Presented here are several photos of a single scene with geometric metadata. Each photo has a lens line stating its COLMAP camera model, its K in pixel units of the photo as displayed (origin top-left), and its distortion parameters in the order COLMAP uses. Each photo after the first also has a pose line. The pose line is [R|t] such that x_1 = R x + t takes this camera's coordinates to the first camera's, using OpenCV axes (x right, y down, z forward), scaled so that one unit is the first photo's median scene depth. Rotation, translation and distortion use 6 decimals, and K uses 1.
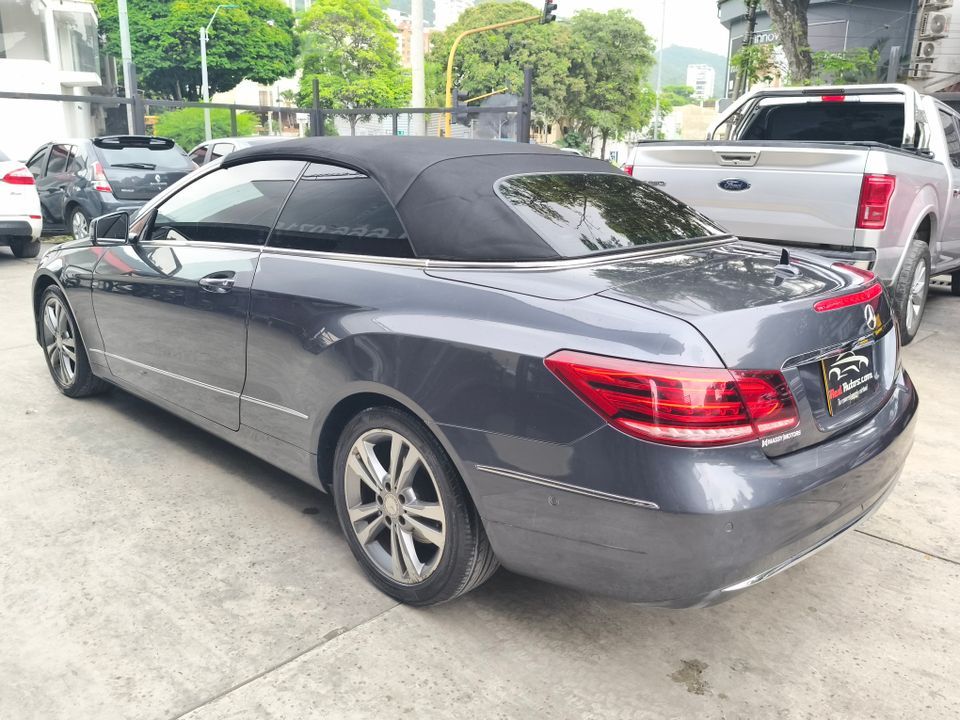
lens RADIAL K [[773.3, 0, 480.0], [0, 773.3, 360.0], [0, 0, 1]] dist [0.000278, -0.005357]
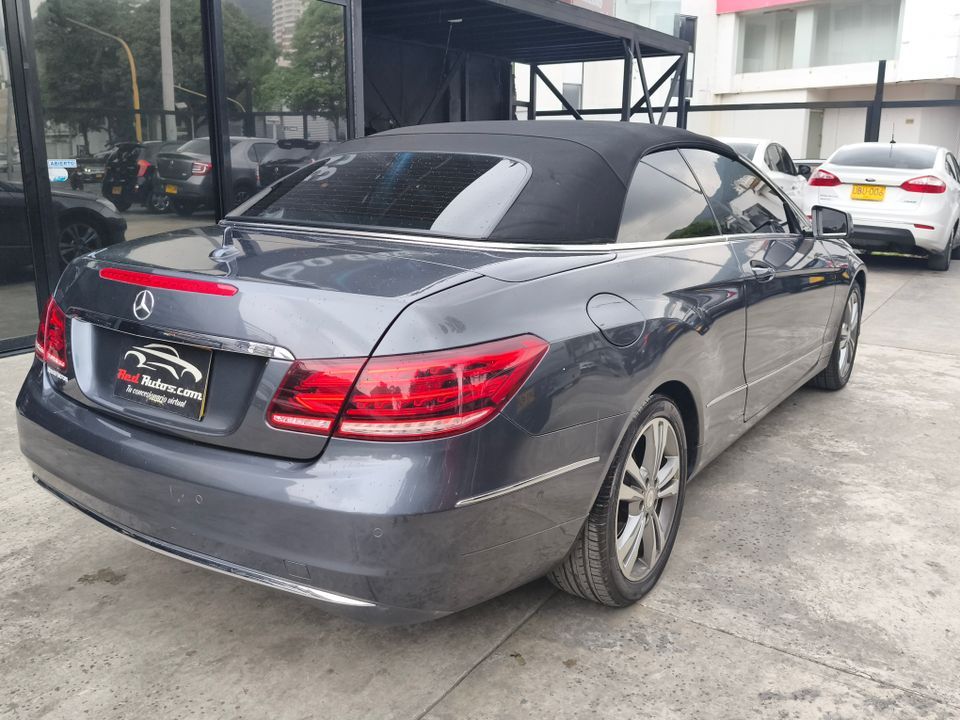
lens RADIAL K [[835.9, 0, 480.0], [0, 835.9, 360.0], [0, 0, 1]] dist [0.004694, -0.009224]
pose [[0.172827, 0.217651, -0.960603, 0.561330], [-0.258252, 0.951172, 0.169050, -0.095323], [0.950493, 0.218862, 0.220597, 0.445163]]
